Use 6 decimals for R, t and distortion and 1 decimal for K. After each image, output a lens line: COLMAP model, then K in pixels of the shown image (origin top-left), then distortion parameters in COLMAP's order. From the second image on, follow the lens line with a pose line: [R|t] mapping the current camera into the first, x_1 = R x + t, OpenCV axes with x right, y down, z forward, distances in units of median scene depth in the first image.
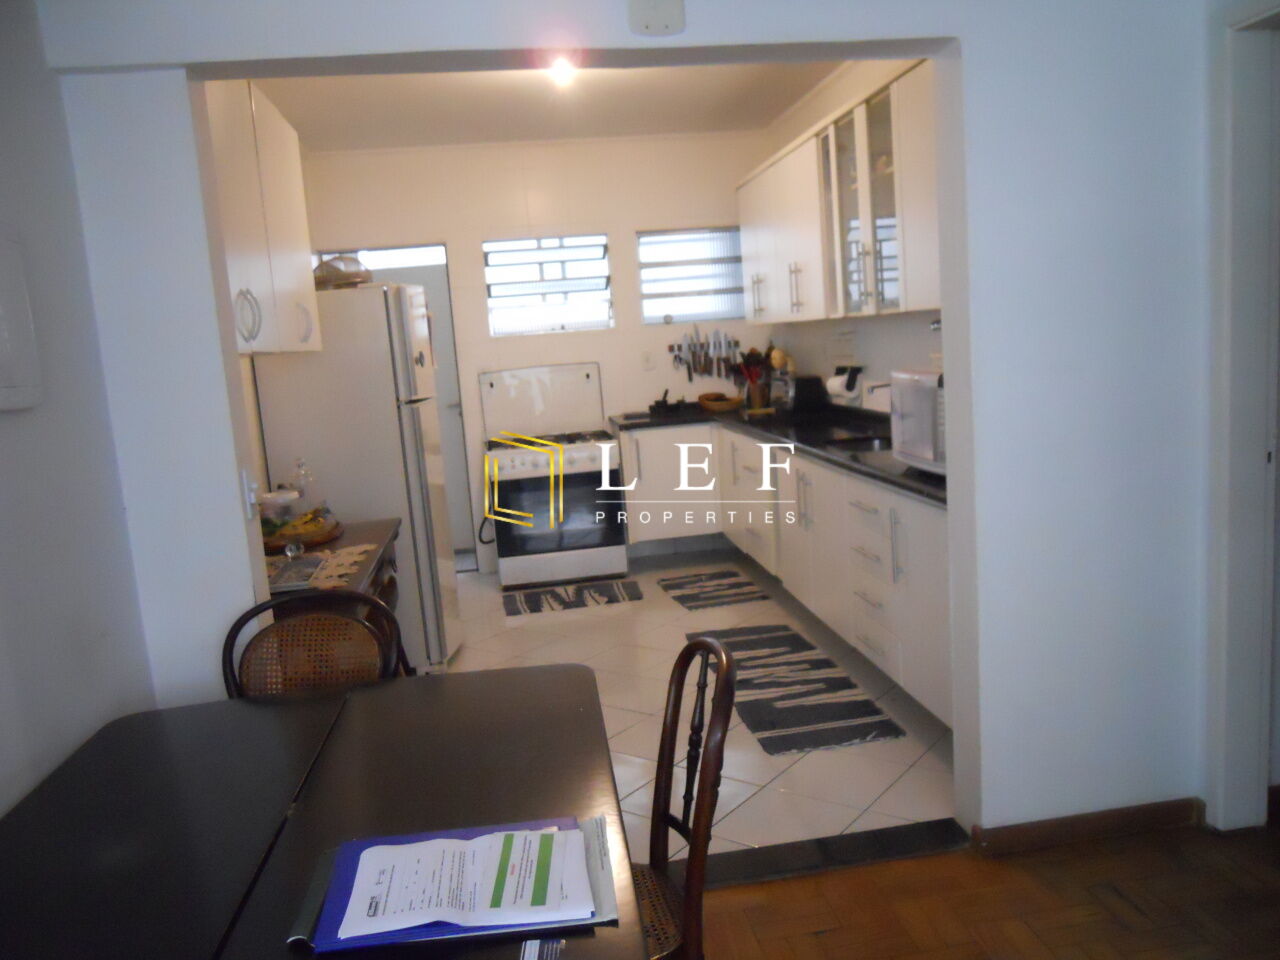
lens RADIAL K [[1047.8, 0, 644.1], [0, 1047.8, 480.3], [0, 0, 1]] dist [-0.049949, 0.016962]
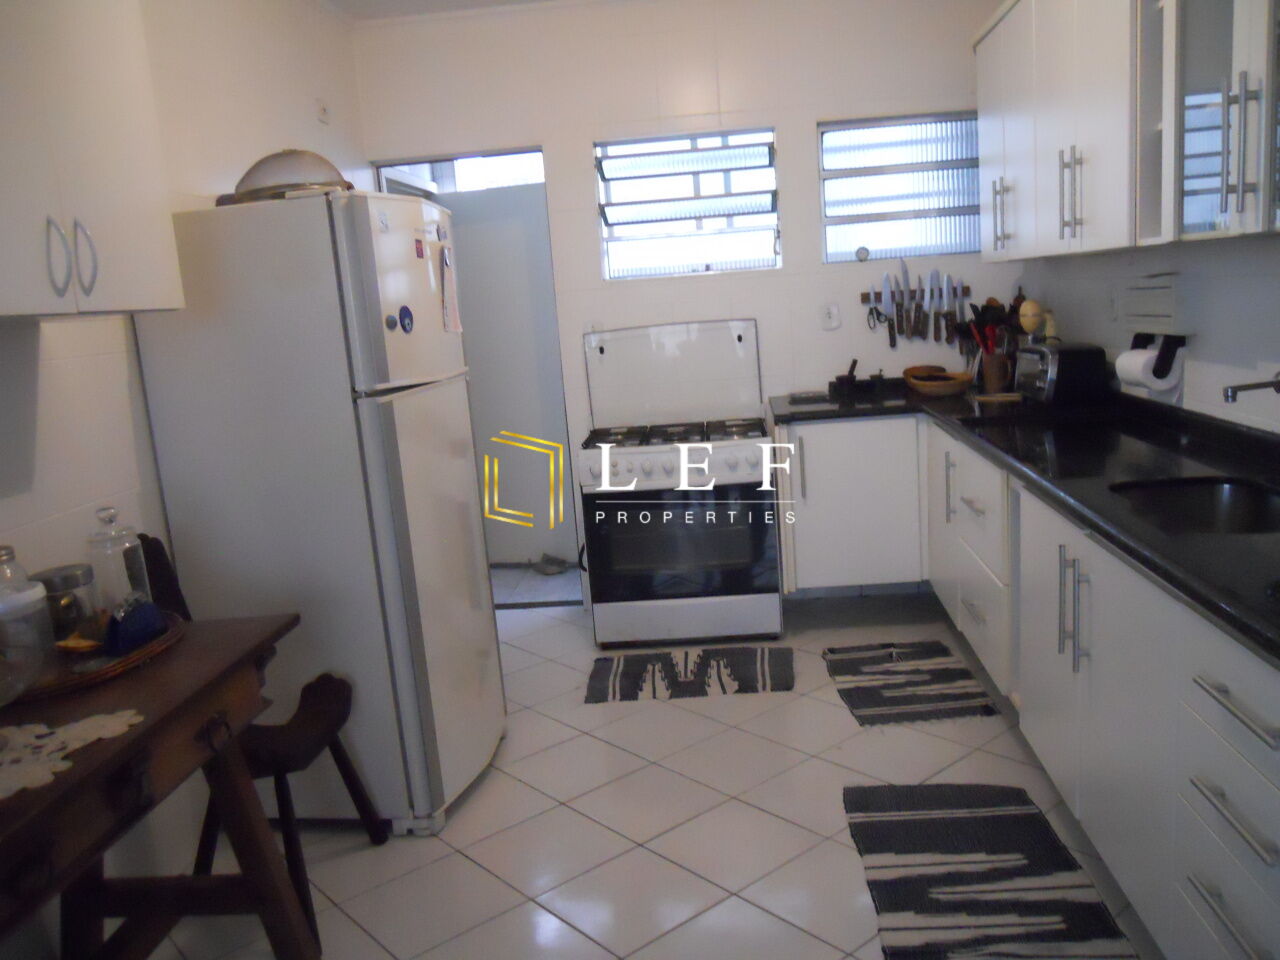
lens RADIAL K [[1047.8, 0, 637.9], [0, 1047.8, 489.0], [0, 0, 1]] dist [-0.049949, 0.016962]
pose [[0.974305, 0.040782, -0.221512, 0.039941], [-0.027126, 0.997559, 0.064344, -0.045746], [0.223595, -0.056682, 0.973033, 0.328242]]
